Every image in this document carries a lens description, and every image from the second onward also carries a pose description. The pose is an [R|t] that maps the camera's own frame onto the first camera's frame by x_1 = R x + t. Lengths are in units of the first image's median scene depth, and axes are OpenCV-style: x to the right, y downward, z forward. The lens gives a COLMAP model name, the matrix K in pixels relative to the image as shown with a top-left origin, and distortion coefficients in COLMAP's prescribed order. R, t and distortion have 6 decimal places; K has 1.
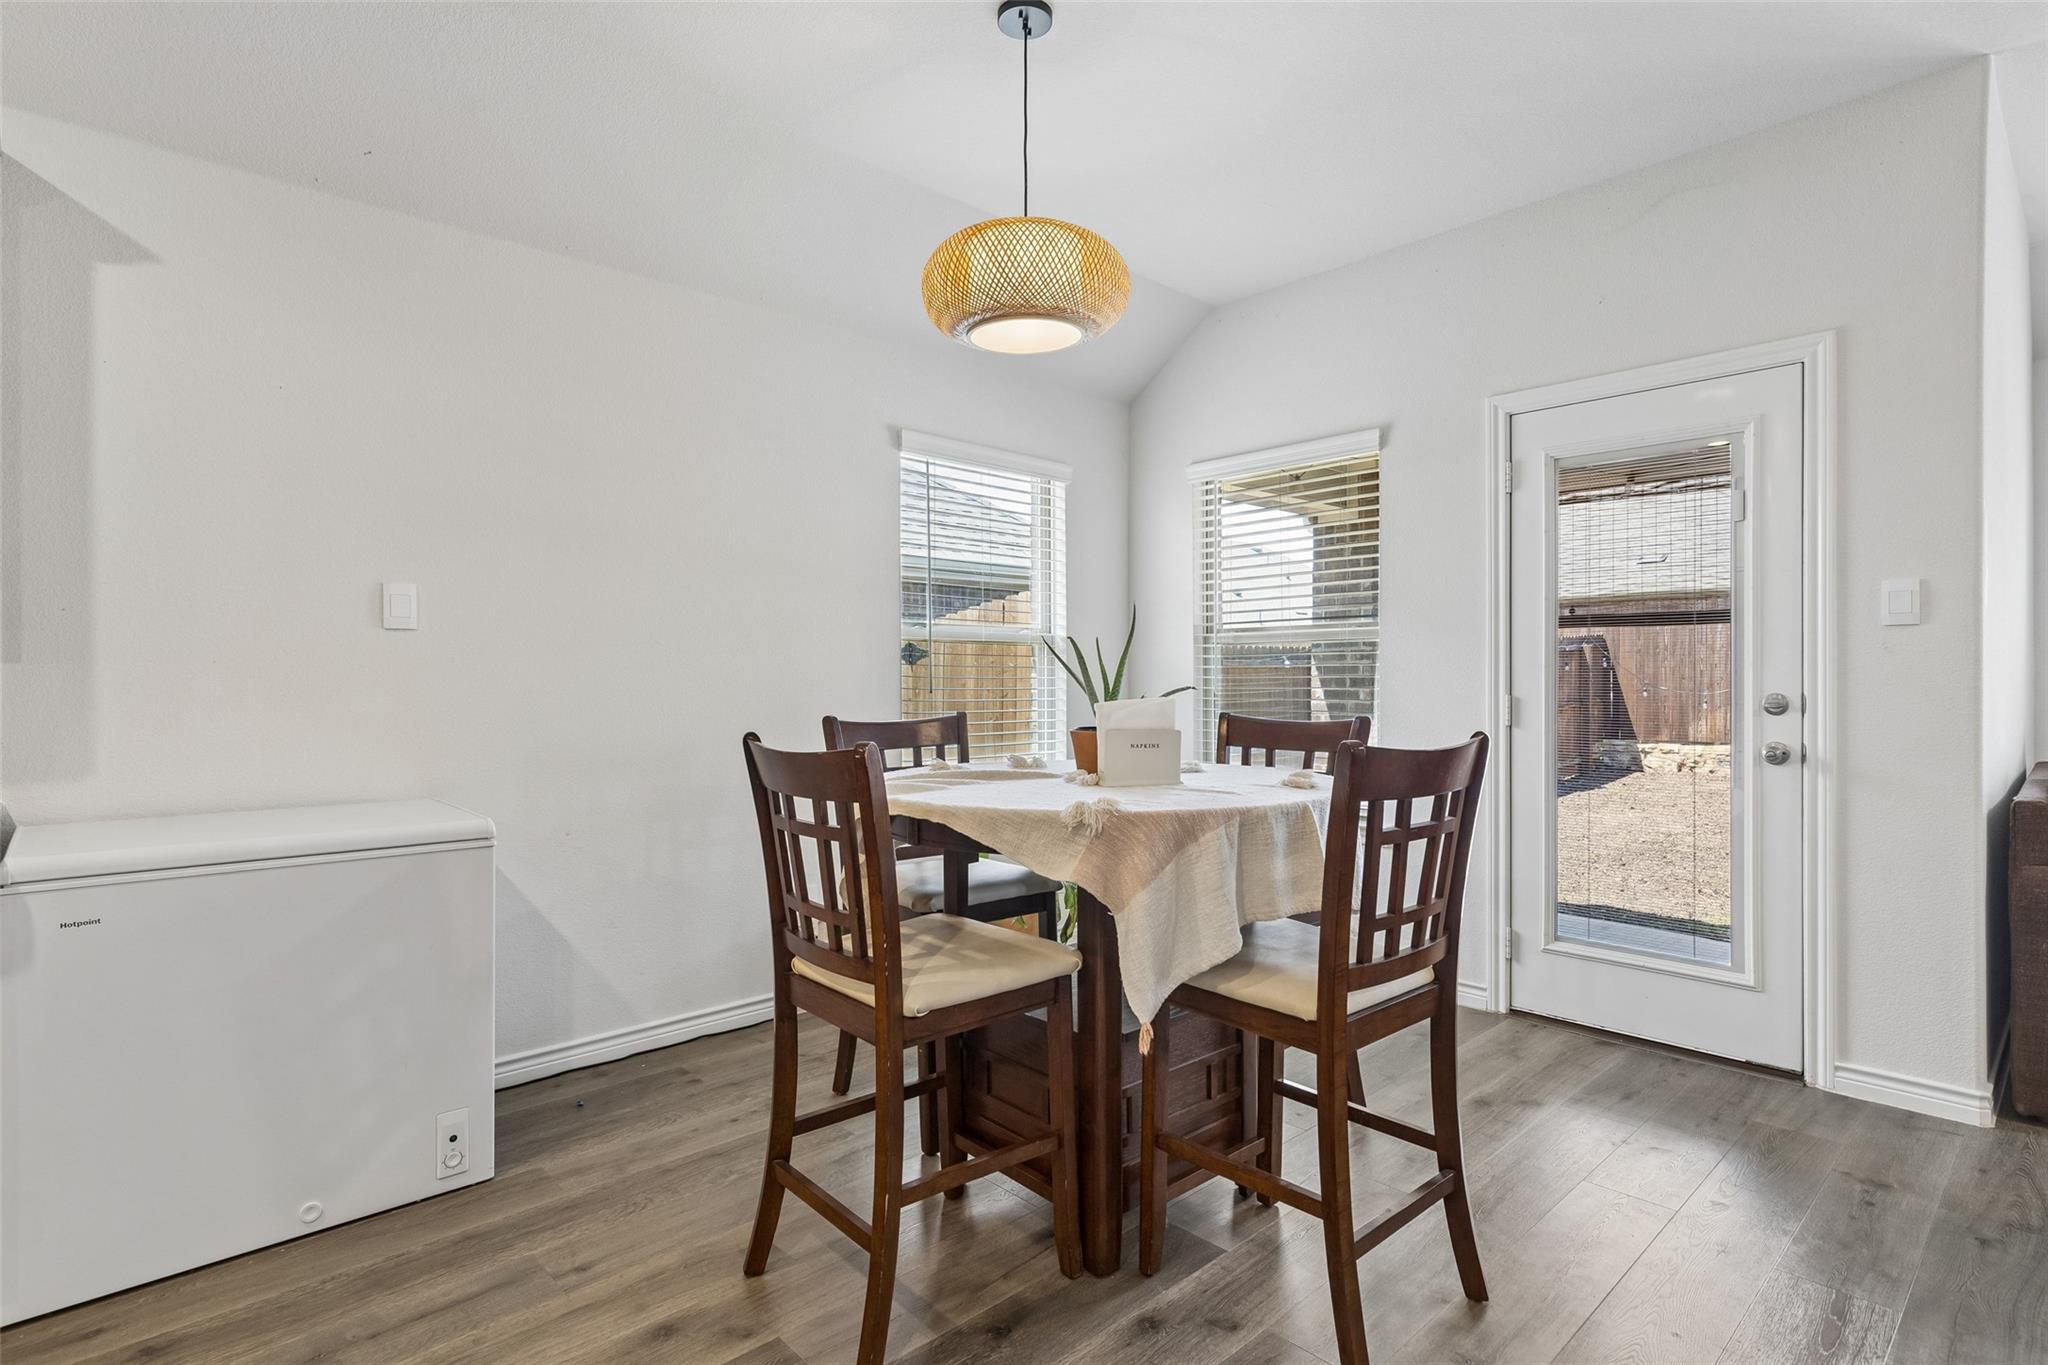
lens RADIAL K [[1023.8, 0, 1032.4], [0, 1023.8, 675.5], [0, 0, 1]] dist [-0.003402, 0.002077]
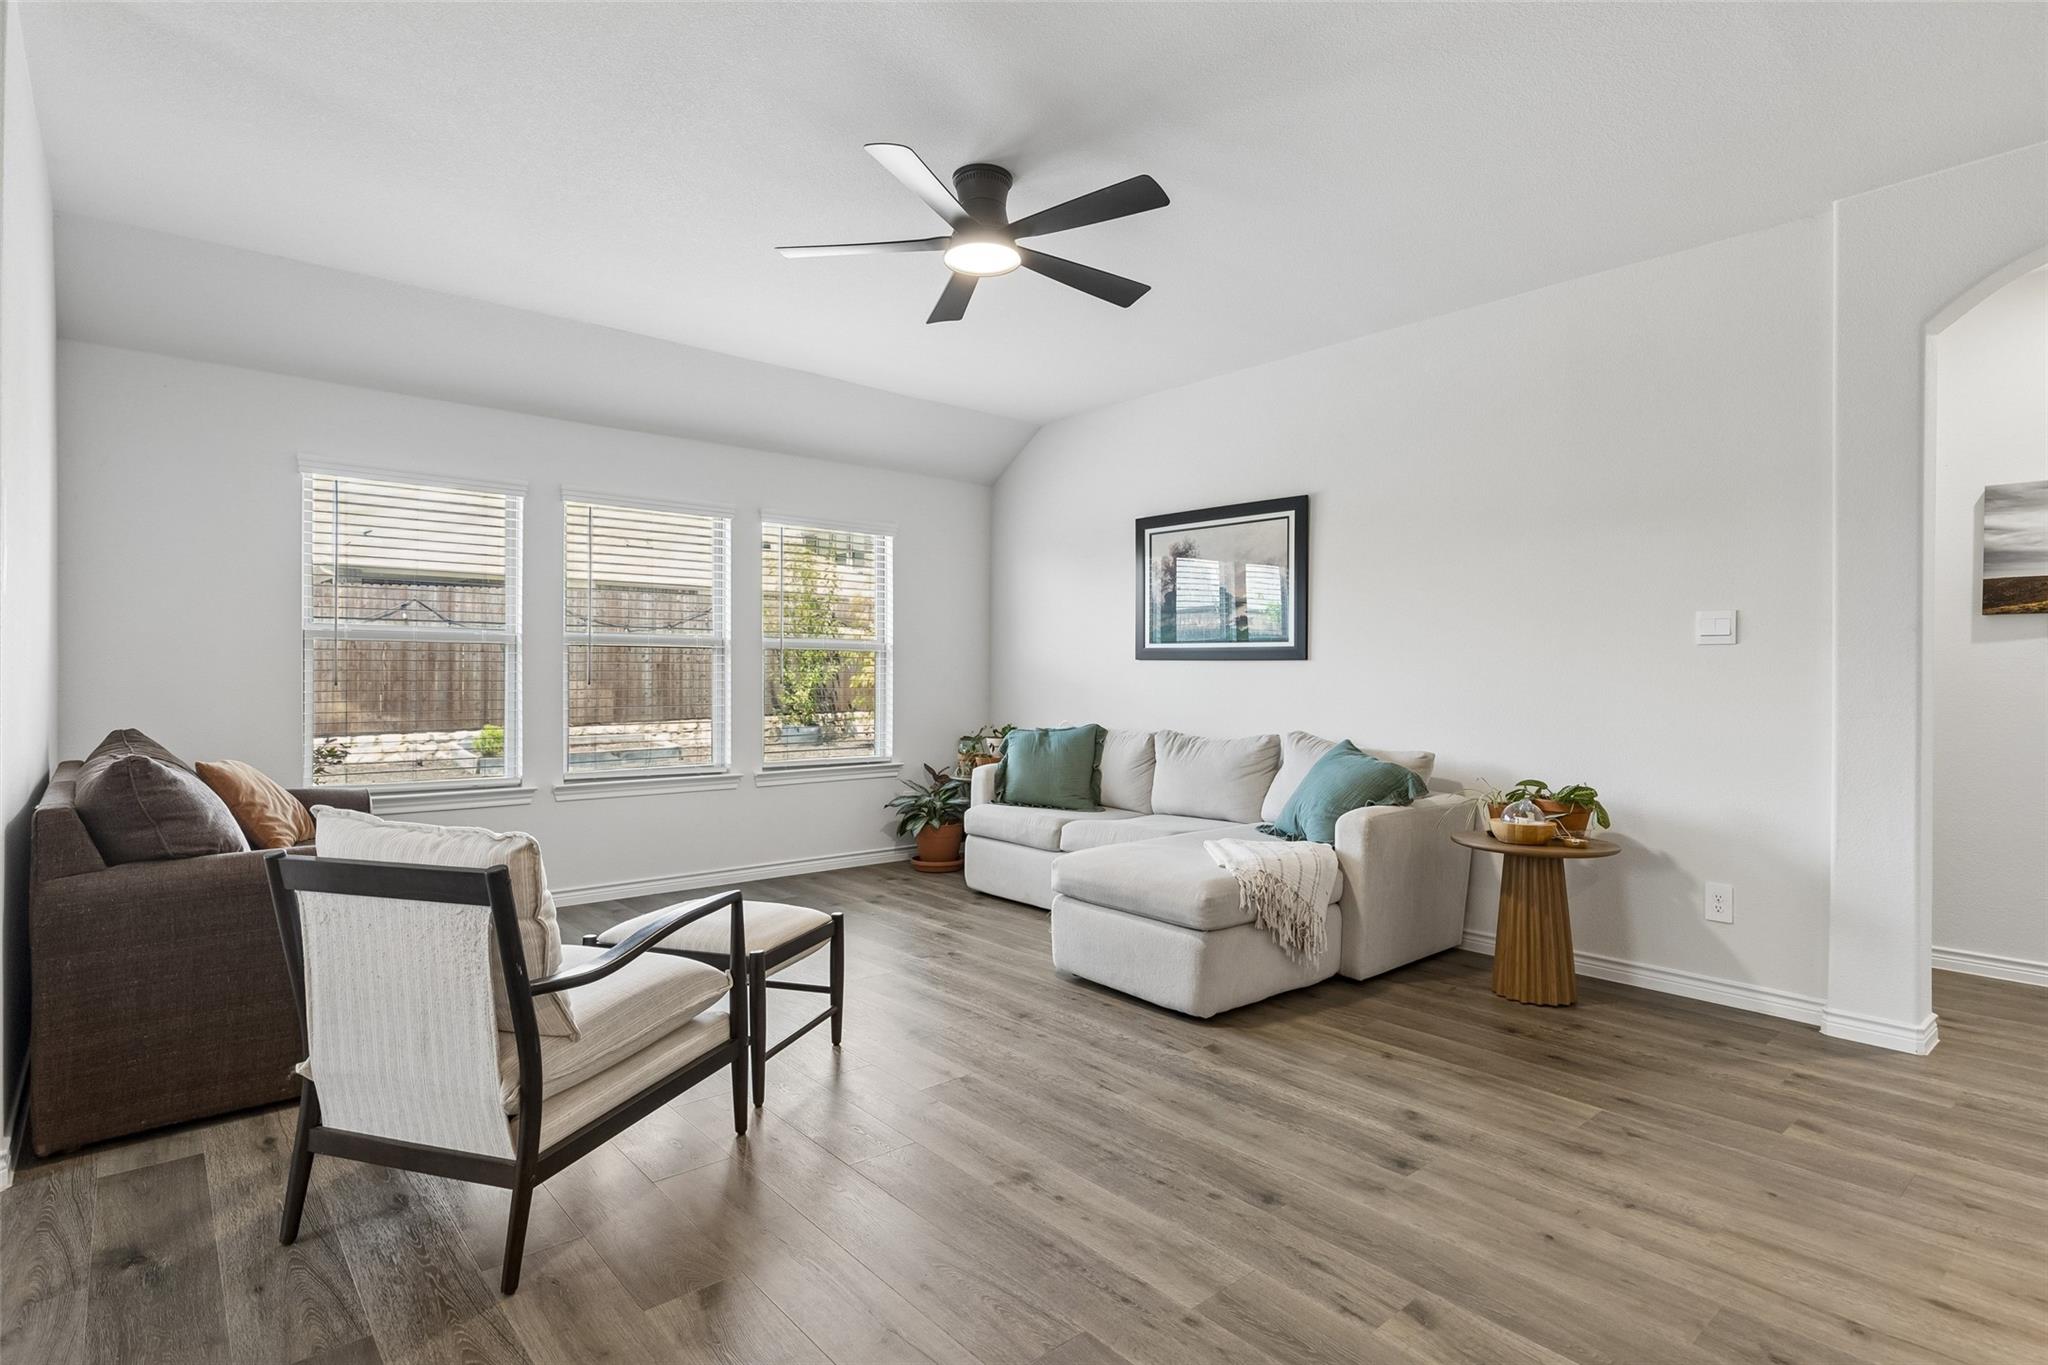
lens RADIAL K [[1023.8, 0, 1040.0], [0, 1023.8, 681.4], [0, 0, 1]] dist [-0.003402, 0.002077]
pose [[0.029401, -0.004855, 0.999556, 0.090865], [-0.007910, 0.999956, 0.005089, -0.001928], [-0.999536, -0.008056, 0.029361, 0.094769]]
